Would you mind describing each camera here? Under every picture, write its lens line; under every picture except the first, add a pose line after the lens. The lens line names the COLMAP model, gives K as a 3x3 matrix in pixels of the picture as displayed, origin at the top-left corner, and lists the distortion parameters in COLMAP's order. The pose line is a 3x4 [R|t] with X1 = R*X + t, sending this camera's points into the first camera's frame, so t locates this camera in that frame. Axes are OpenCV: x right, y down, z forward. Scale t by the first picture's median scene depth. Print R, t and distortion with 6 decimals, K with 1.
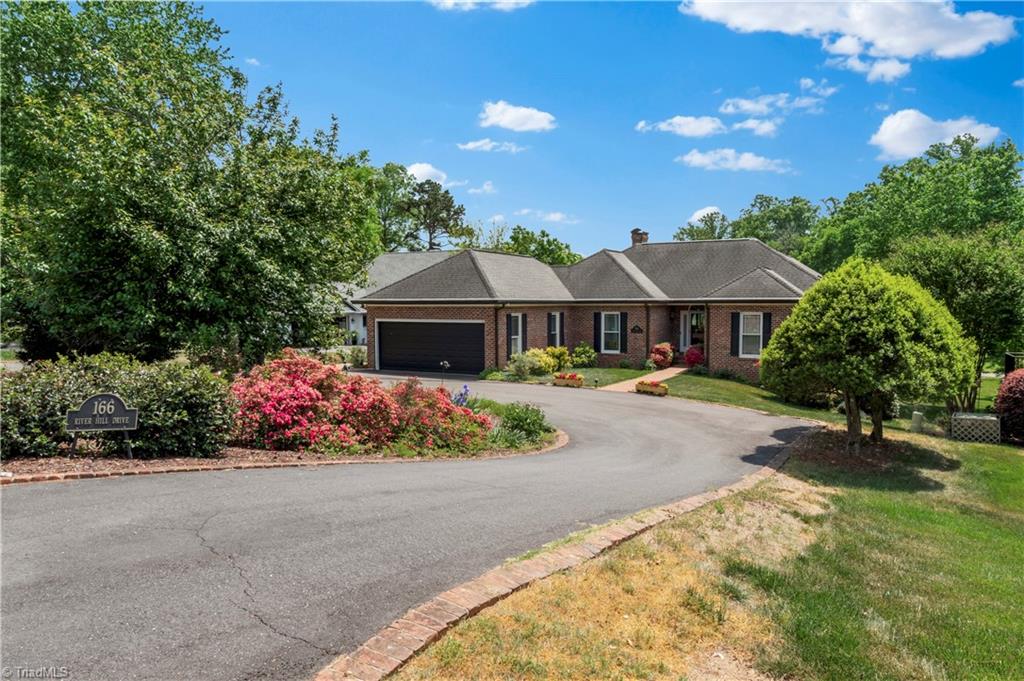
lens RADIAL K [[694.5, 0, 510.4], [0, 694.5, 318.9], [0, 0, 1]] dist [0.004966, 0.002042]
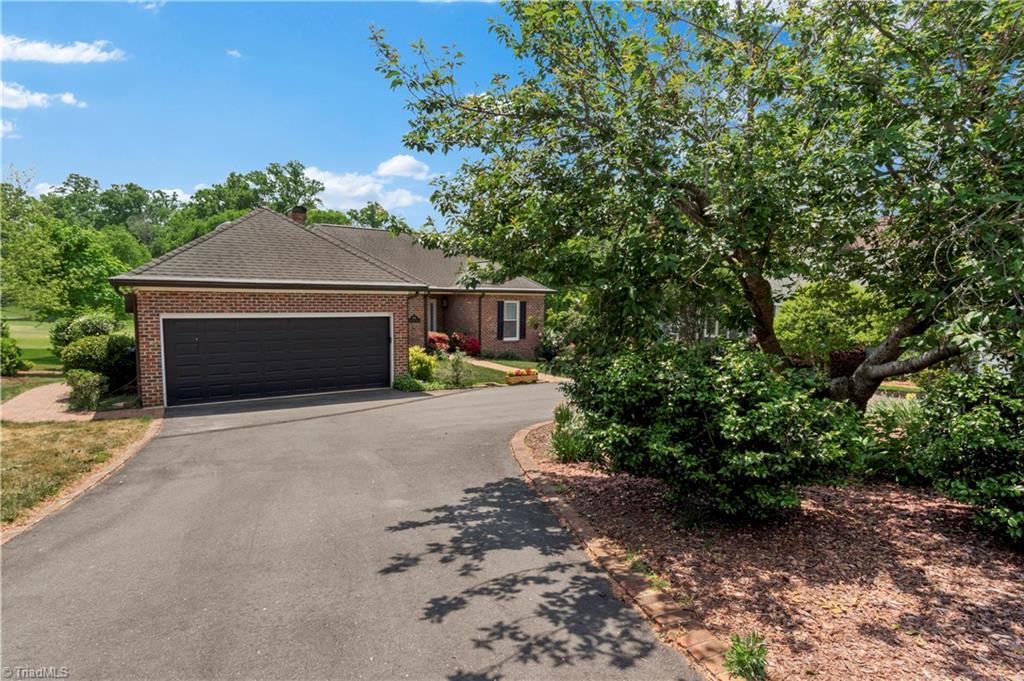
lens RADIAL K [[564.2, 0, 531.6], [0, 564.2, 346.5], [0, 0, 1]] dist [0.001276, -0.001376]
pose [[0.436113, -0.074201, 0.896828, -0.451165], [0.004934, 0.996777, 0.080071, -0.008371], [-0.899879, -0.030495, 0.435073, 0.526411]]
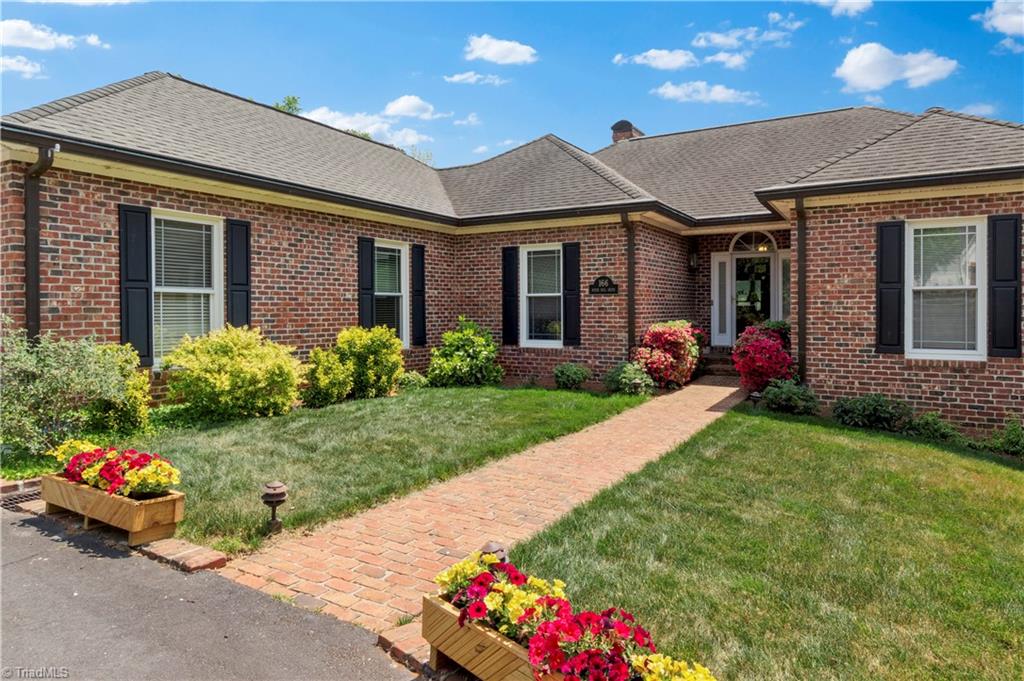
lens RADIAL K [[630.6, 0, 515.1], [0, 630.6, 309.4], [0, 0, 1]] dist [-0.016585, 0.001572]
pose [[0.999681, 0.001761, -0.025195, 0.144016], [-0.002331, 0.999742, -0.022610, 0.037159], [0.025149, 0.022661, 0.999427, 0.660034]]
